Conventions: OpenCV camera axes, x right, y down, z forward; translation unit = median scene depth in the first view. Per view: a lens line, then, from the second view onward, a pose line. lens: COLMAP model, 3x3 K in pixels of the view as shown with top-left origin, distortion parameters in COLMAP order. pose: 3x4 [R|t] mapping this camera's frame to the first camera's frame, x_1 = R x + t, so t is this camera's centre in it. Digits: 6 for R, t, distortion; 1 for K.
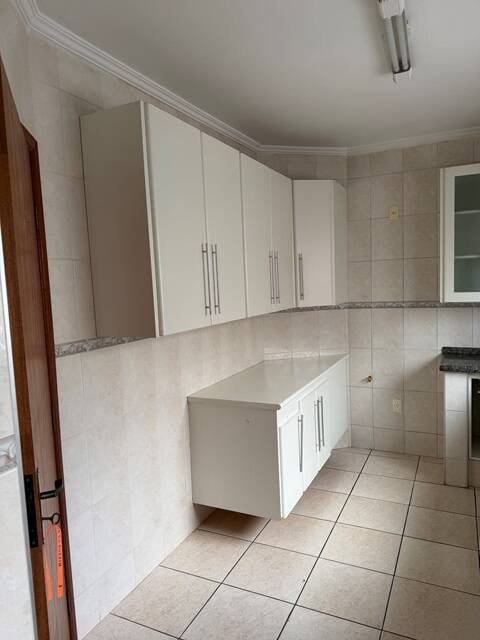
lens RADIAL K [[458.0, 0, 233.4], [0, 458.0, 323.1], [0, 0, 1]] dist [0.049253, -0.049921]
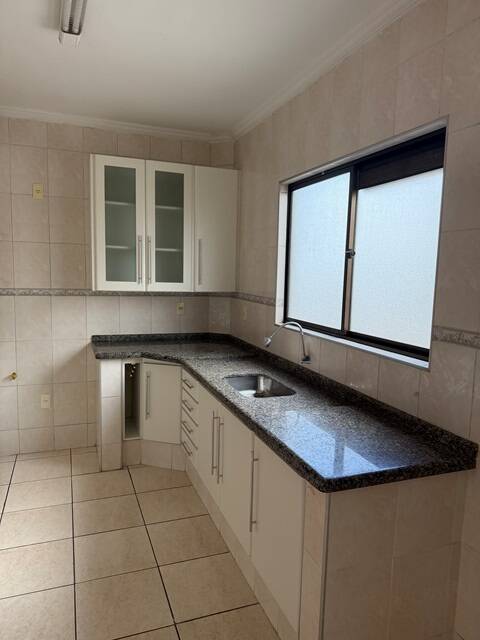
lens RADIAL K [[458.0, 0, 242.7], [0, 458.0, 323.1], [0, 0, 1]] dist [0.049253, -0.049921]
pose [[0.675870, -0.027777, 0.736498, -0.069264], [0.012926, 0.999583, 0.025837, 0.003955], [-0.736908, -0.007943, 0.675947, 0.097898]]
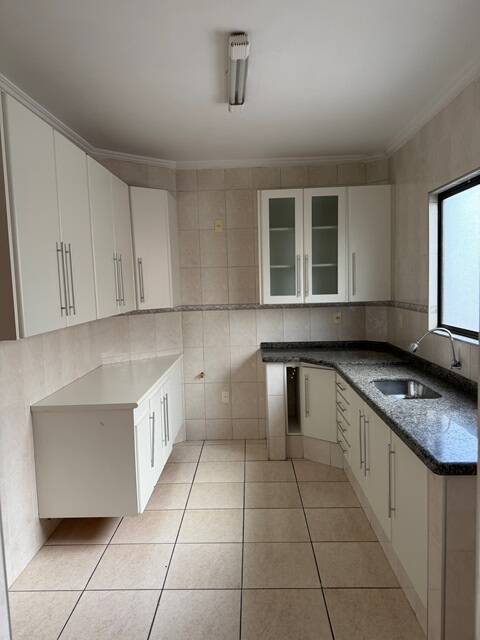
lens RADIAL K [[458.0, 0, 236.1], [0, 458.0, 320.0], [0, 0, 1]] dist [0.049253, -0.049921]
pose [[0.908572, -0.019977, 0.417251, -0.098141], [0.029609, 0.999423, -0.016625, 0.012790], [-0.416679, 0.027459, 0.908639, -0.029235]]
